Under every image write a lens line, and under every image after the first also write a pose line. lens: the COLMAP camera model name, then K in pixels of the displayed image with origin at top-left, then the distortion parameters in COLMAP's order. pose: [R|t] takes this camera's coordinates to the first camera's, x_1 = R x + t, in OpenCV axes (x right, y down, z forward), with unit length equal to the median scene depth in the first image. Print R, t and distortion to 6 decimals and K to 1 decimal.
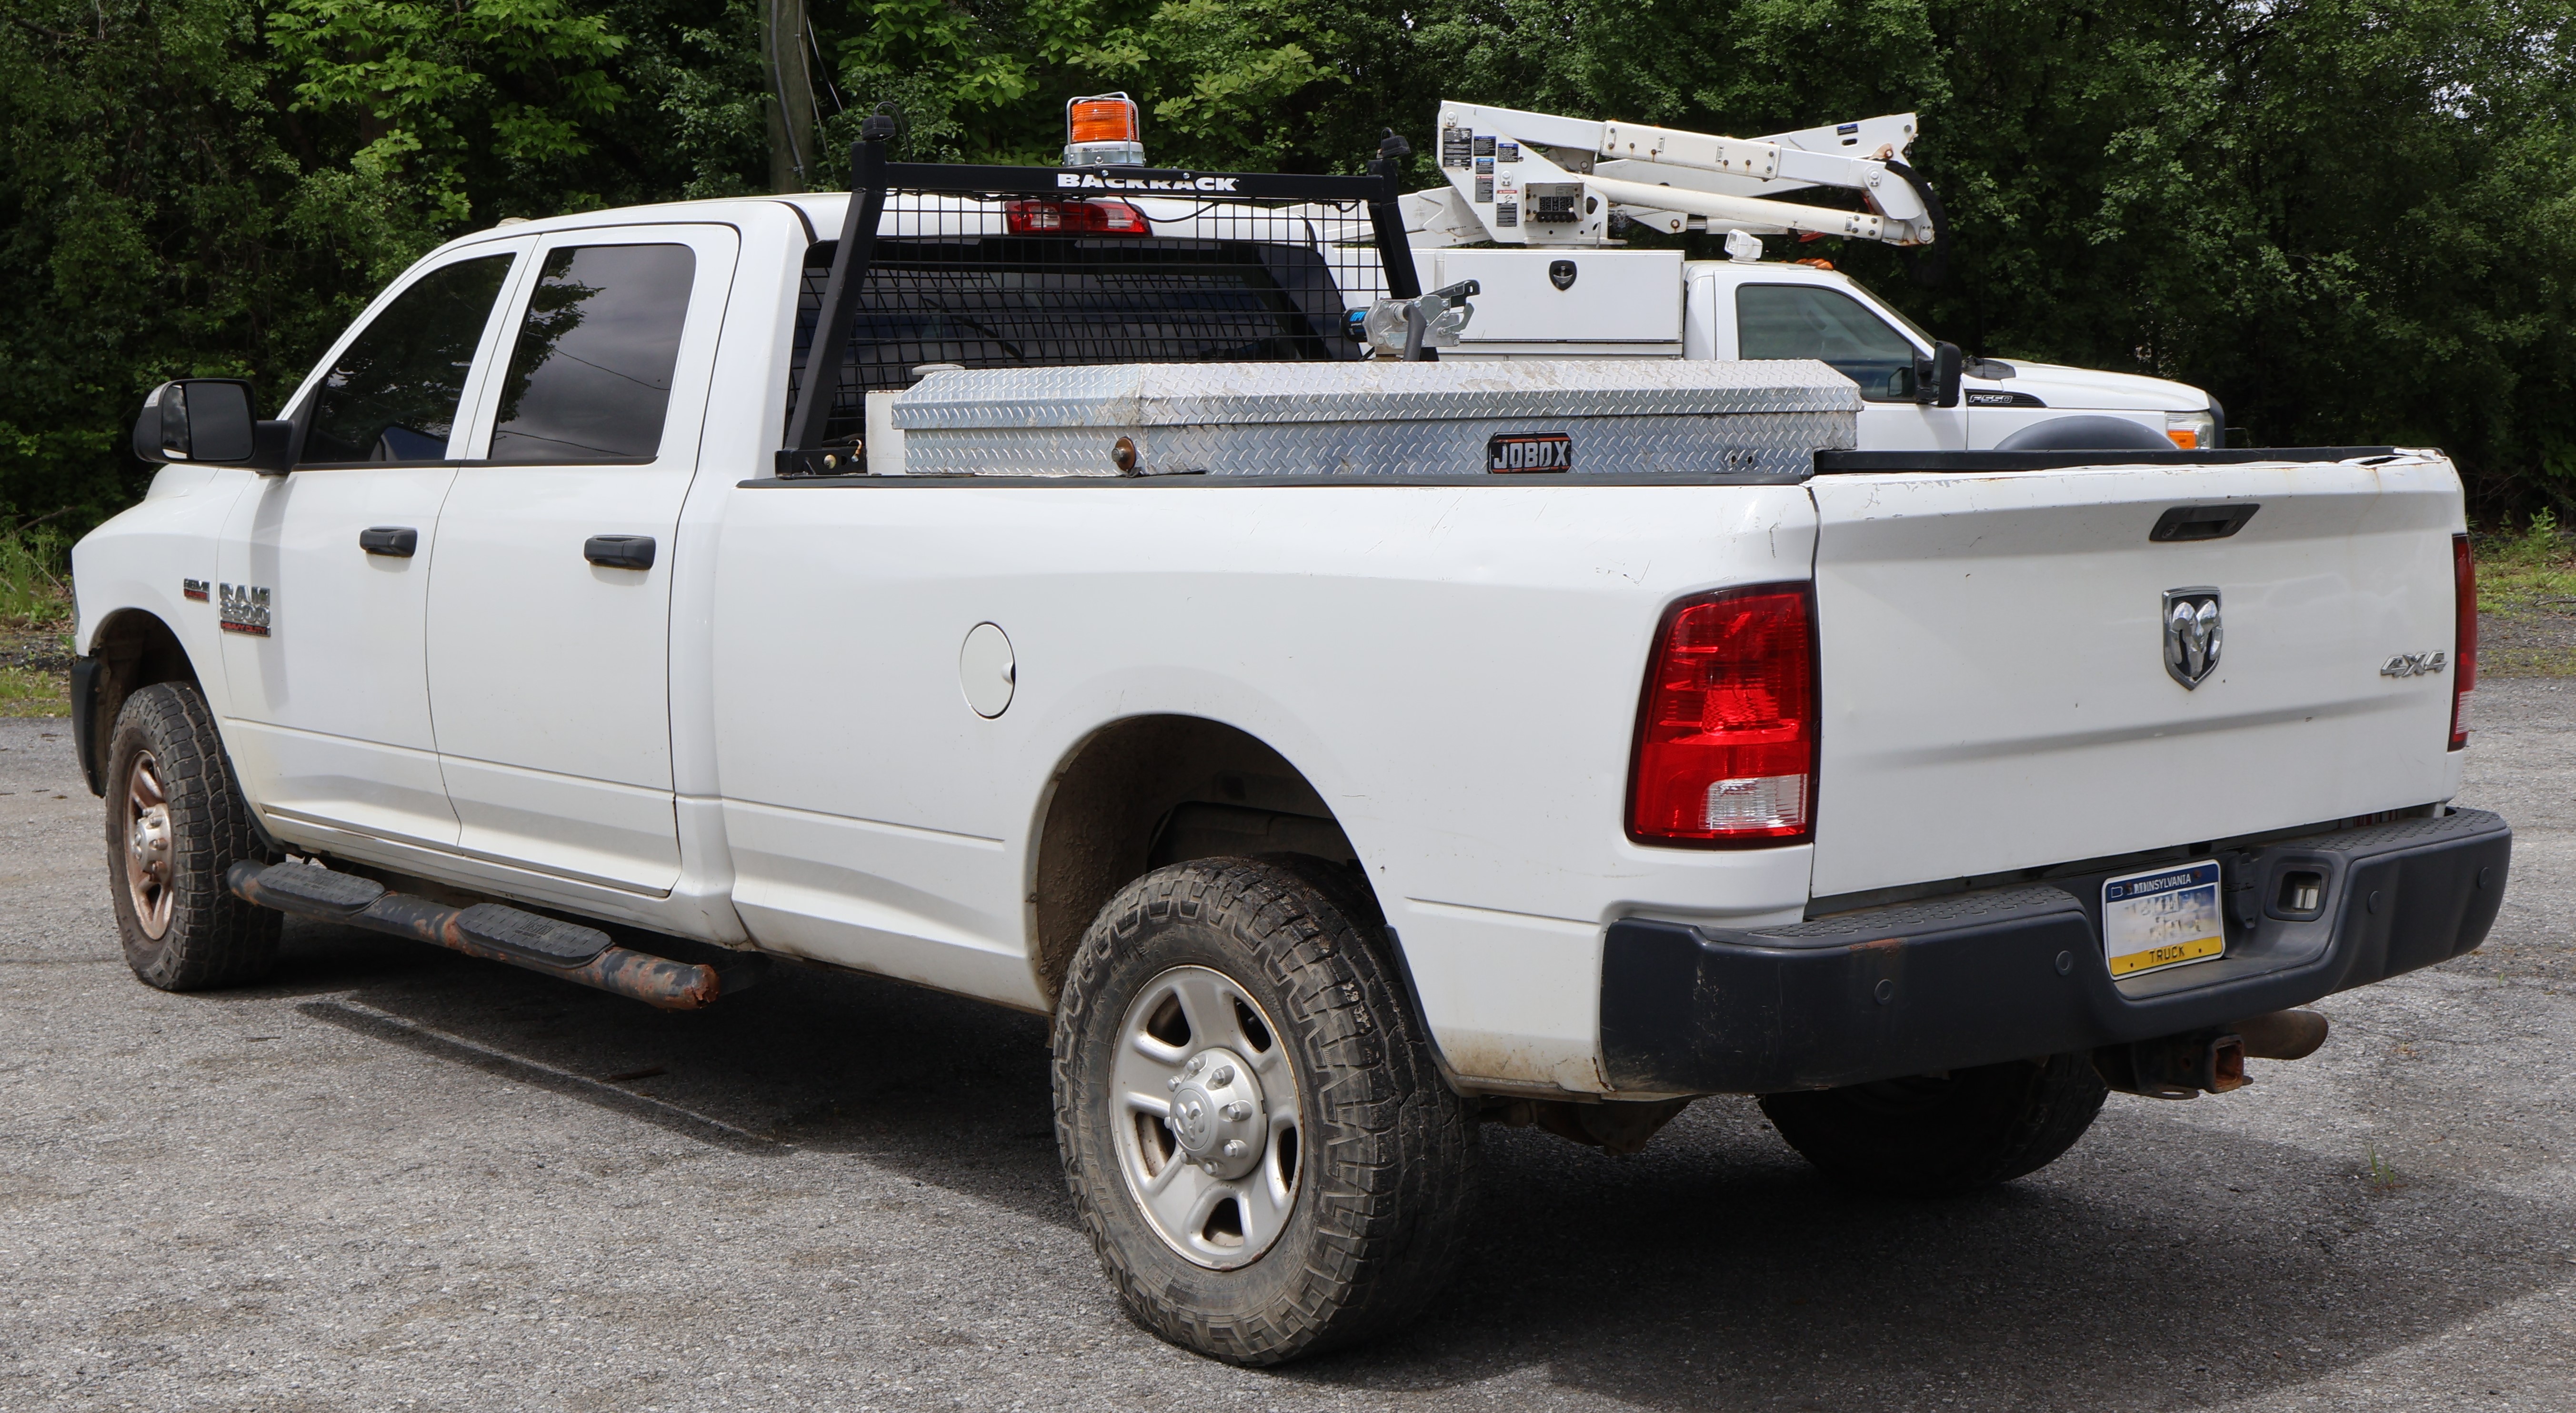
lens RADIAL K [[3272.1, 0, 1104.2], [0, 3272.1, 712.7], [0, 0, 1]] dist [0.008400, -0.012338]
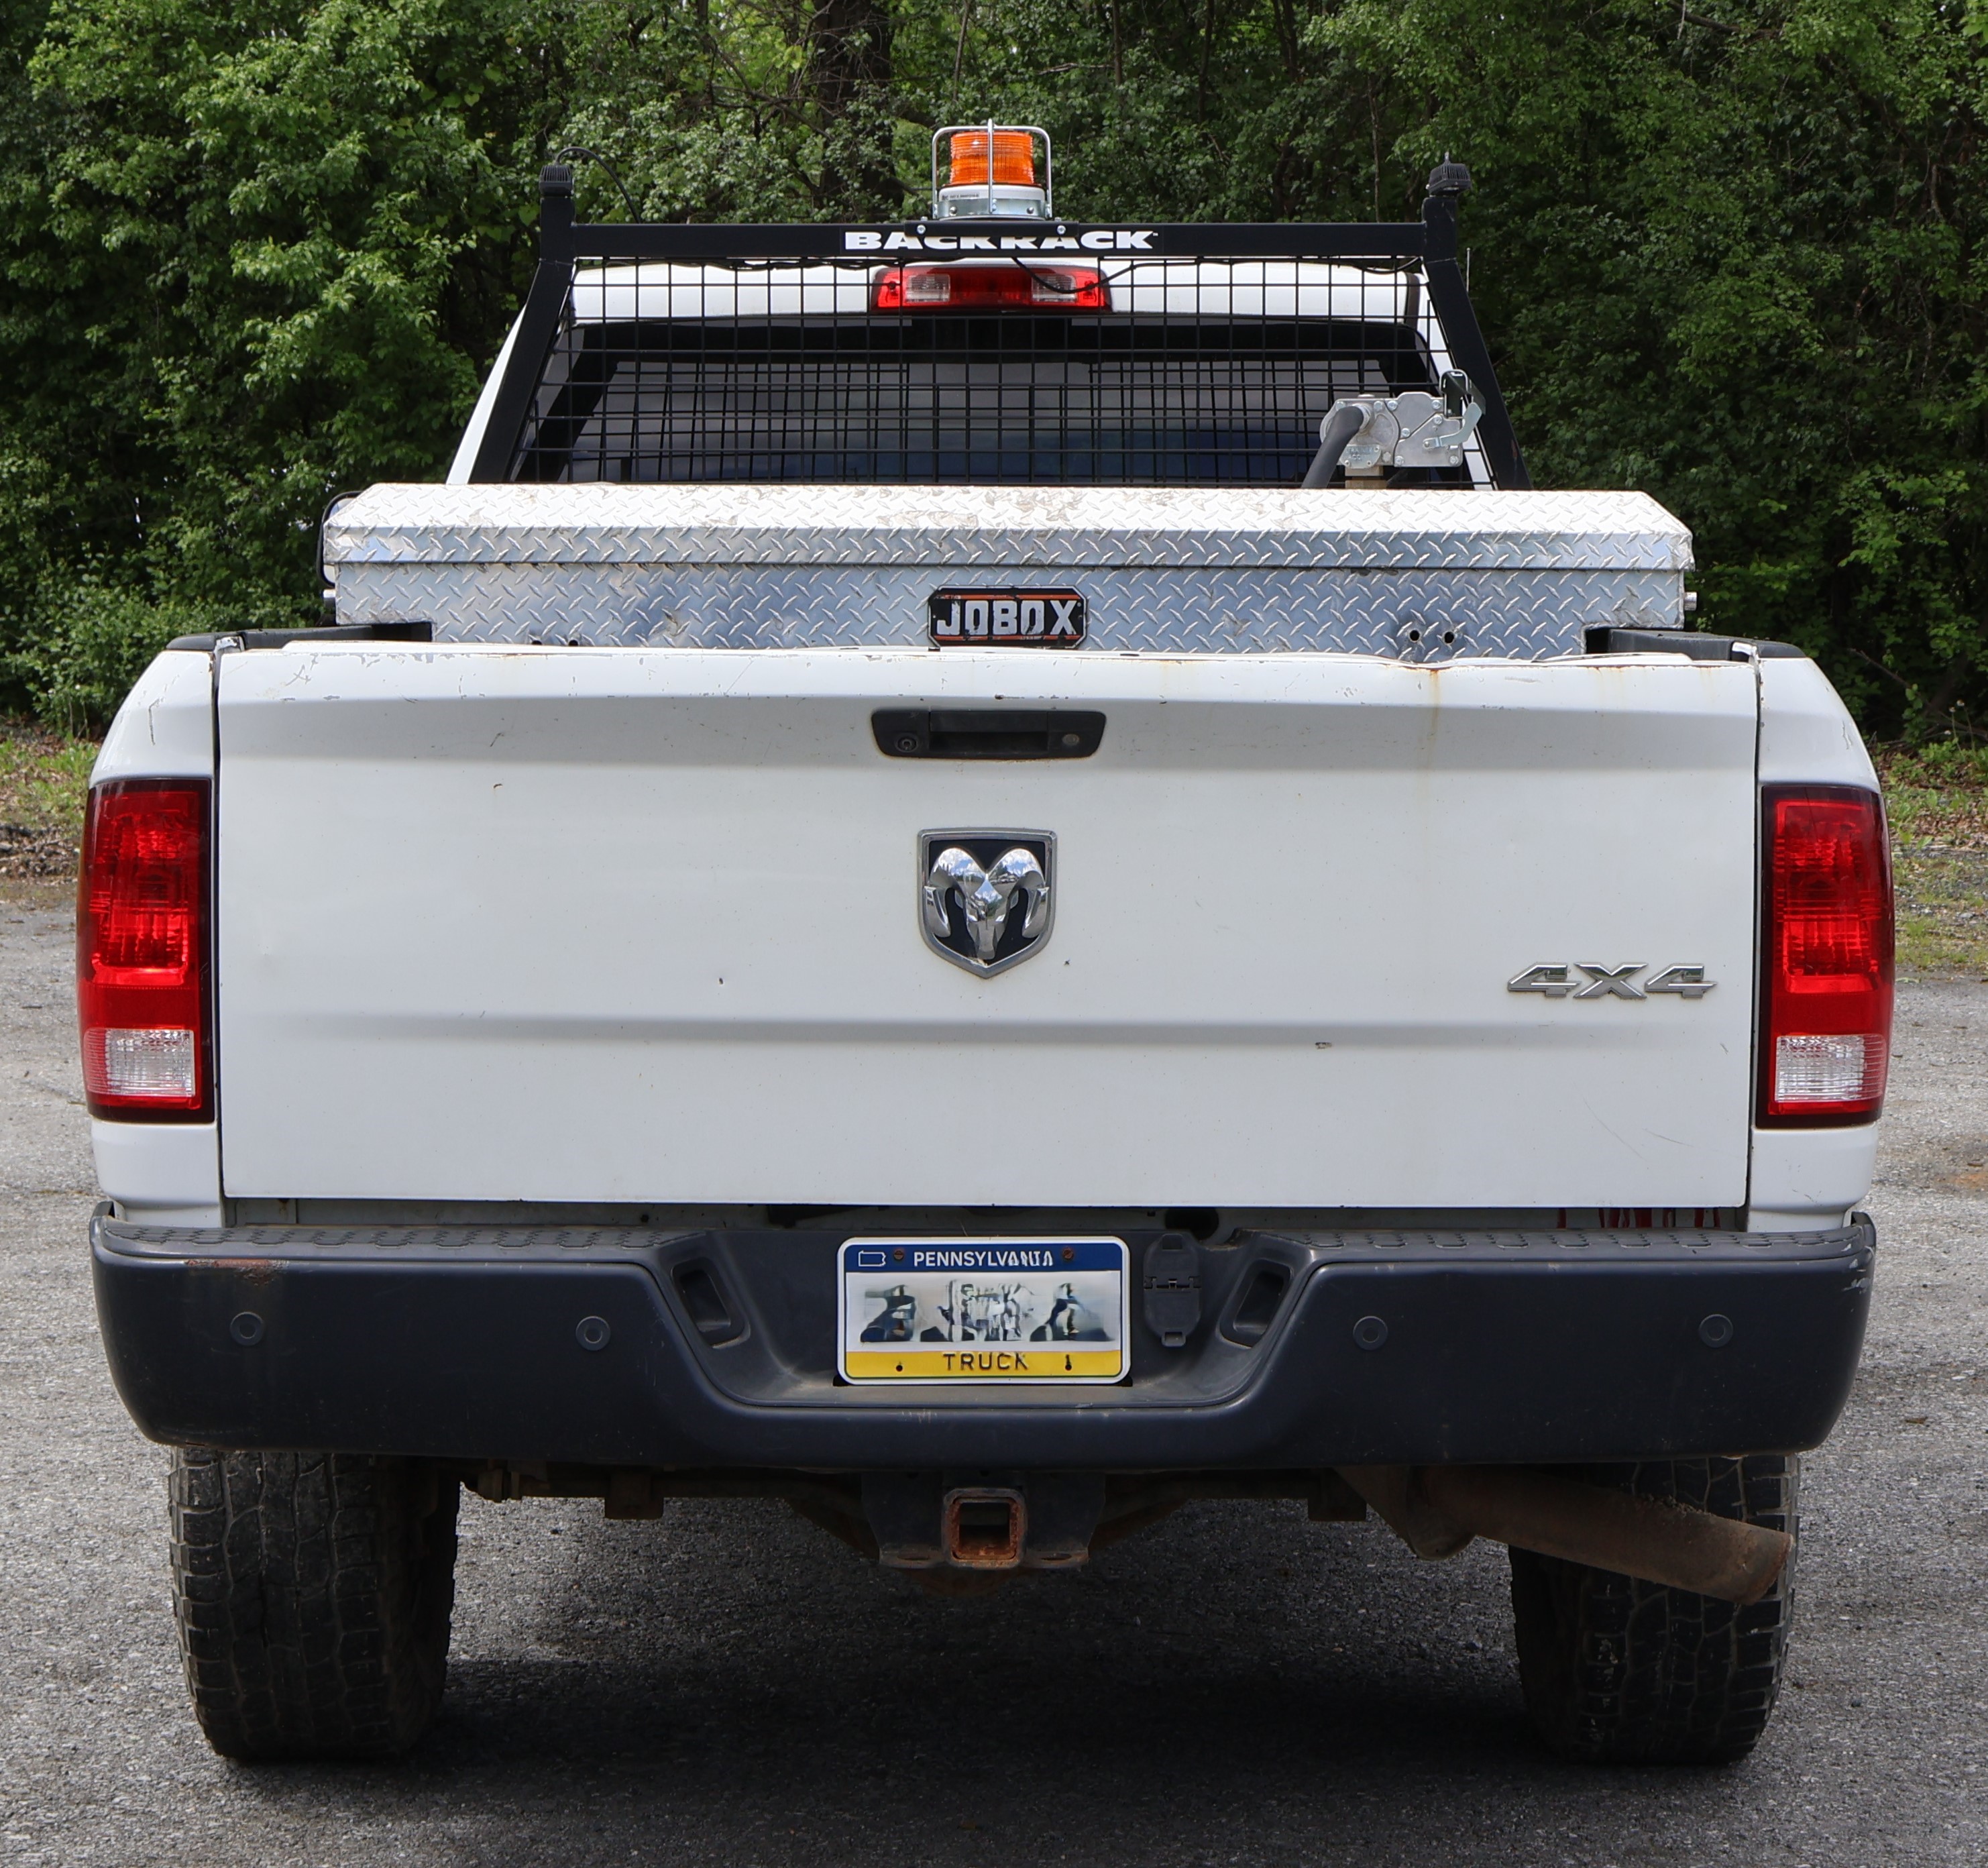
lens RADIAL K [[4744.2, 0, 994.0], [0, 4744.2, 934.0], [0, 0, 1]] dist [-0.039188, 0.201527]
pose [[0.793141, 0.069709, -0.605036, 0.772360], [-0.075133, 0.997039, 0.016381, -0.026879], [0.604386, 0.032466, 0.796030, 0.175589]]
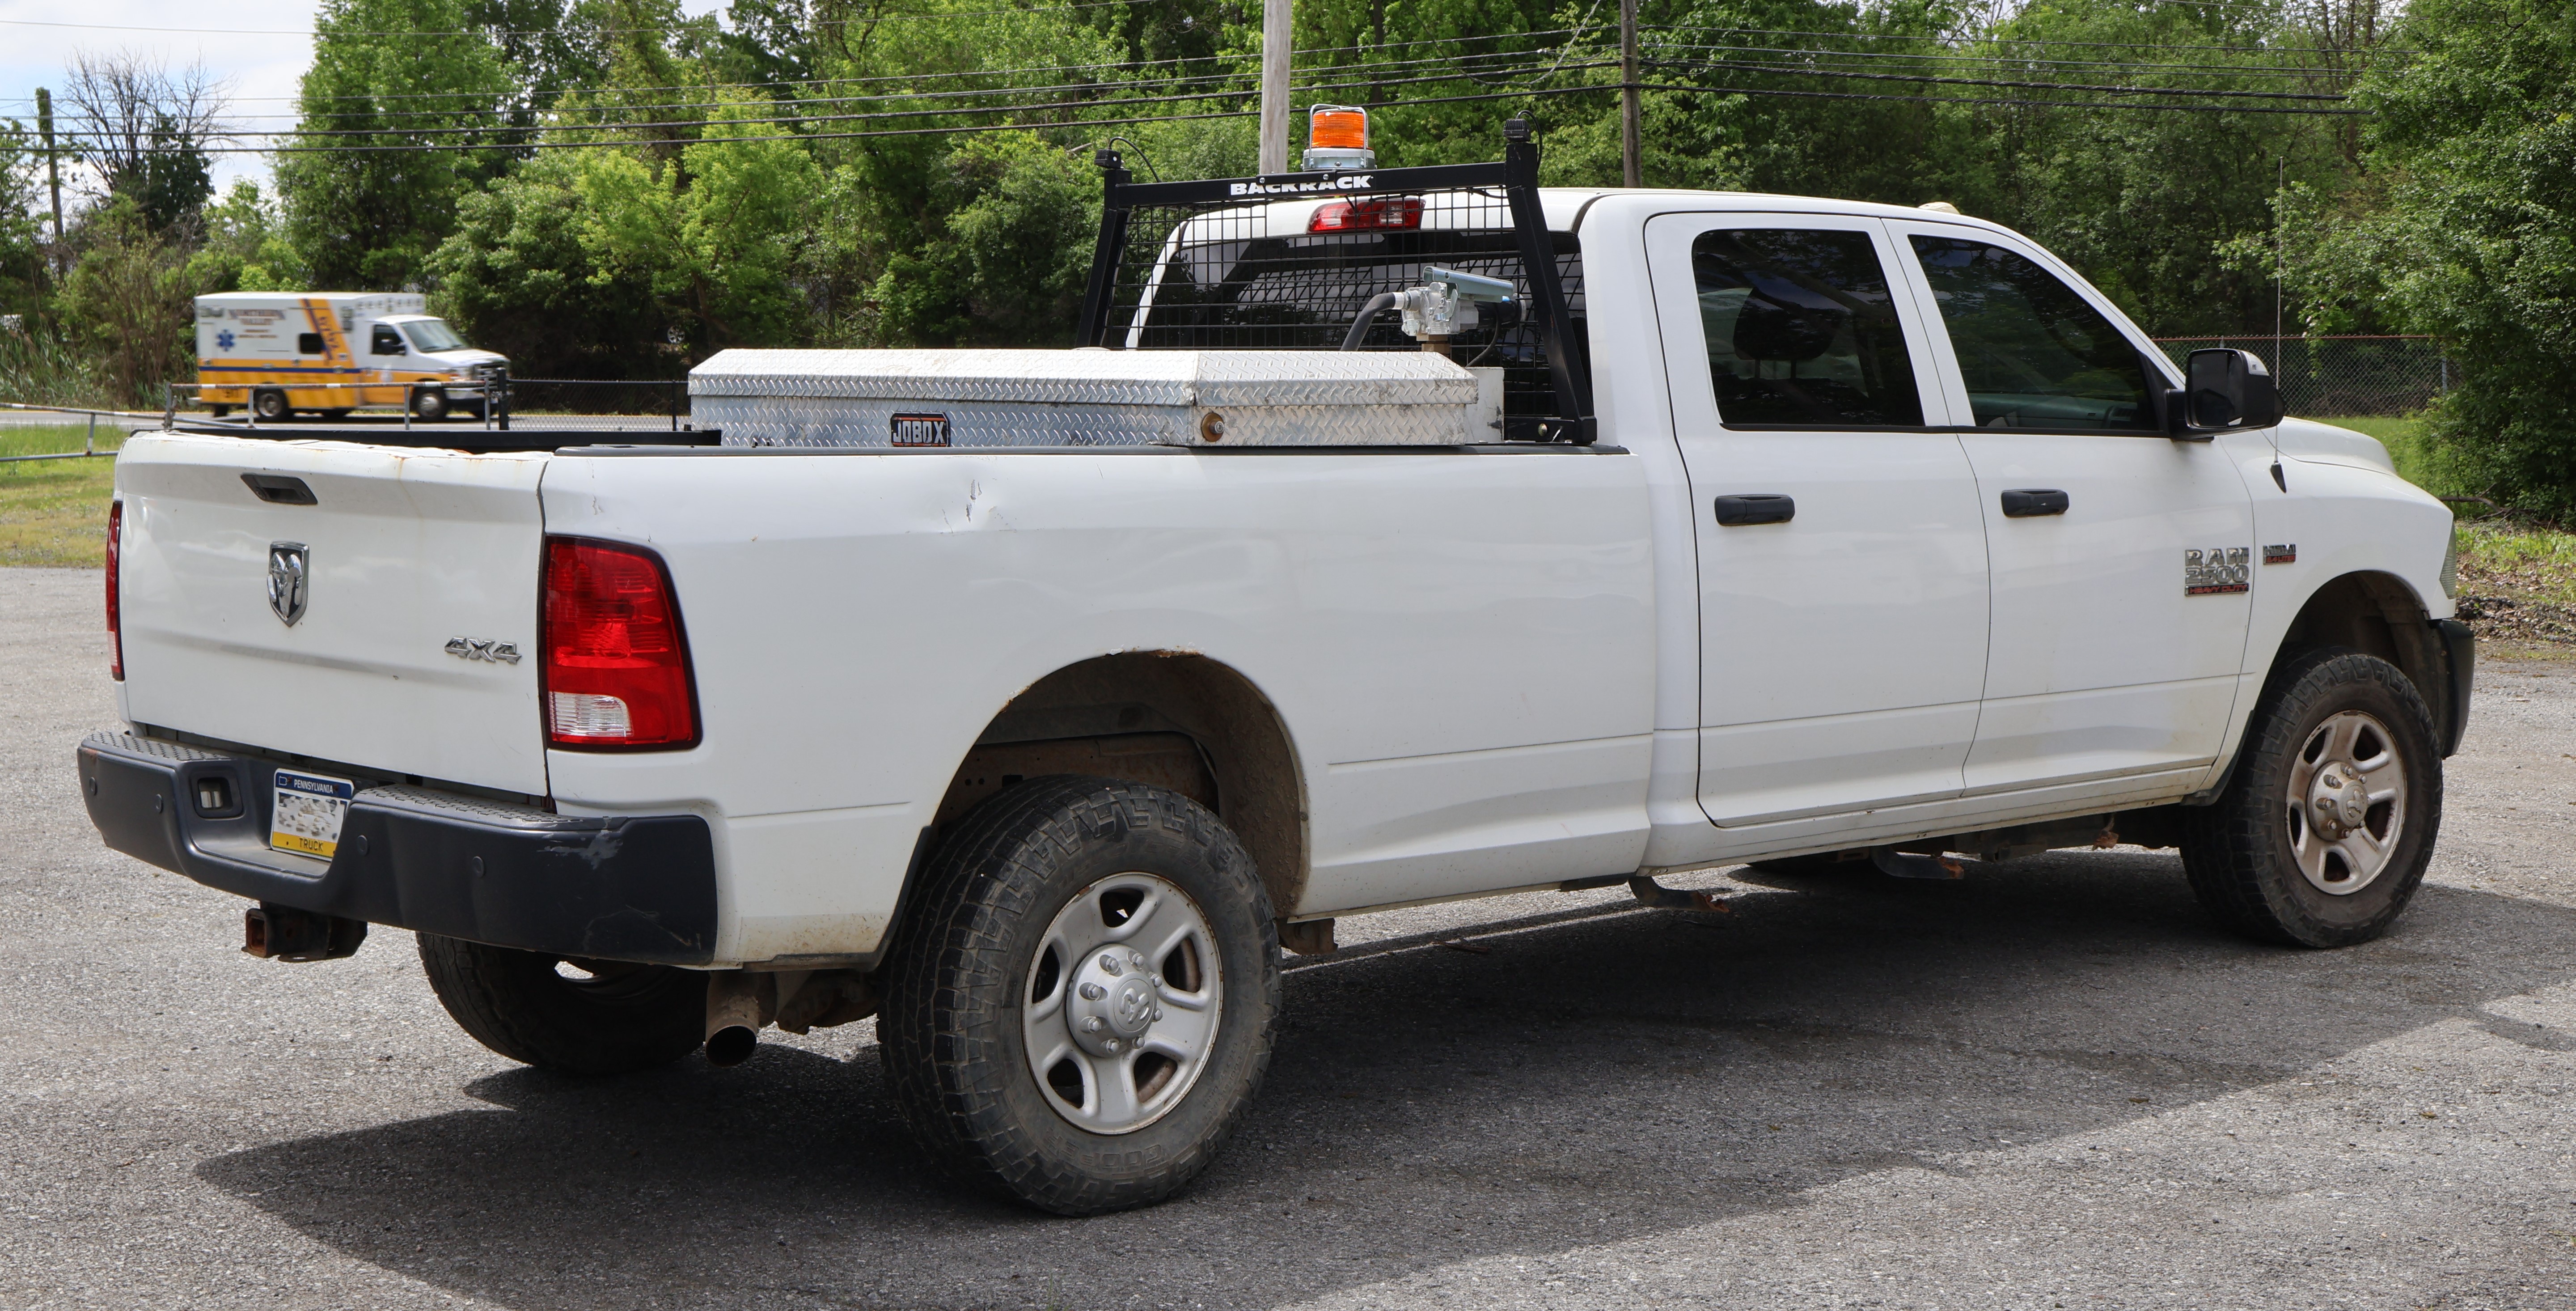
lens RADIAL K [[3282.8, 0, 1288.0], [0, 3282.8, 655.5], [0, 0, 1]] dist [0.128356, -0.004003]
pose [[0.097357, 0.102349, -0.989973, 1.317889], [-0.101567, 0.990527, 0.092418, -0.122552], [0.990054, 0.091551, 0.106830, 1.025044]]
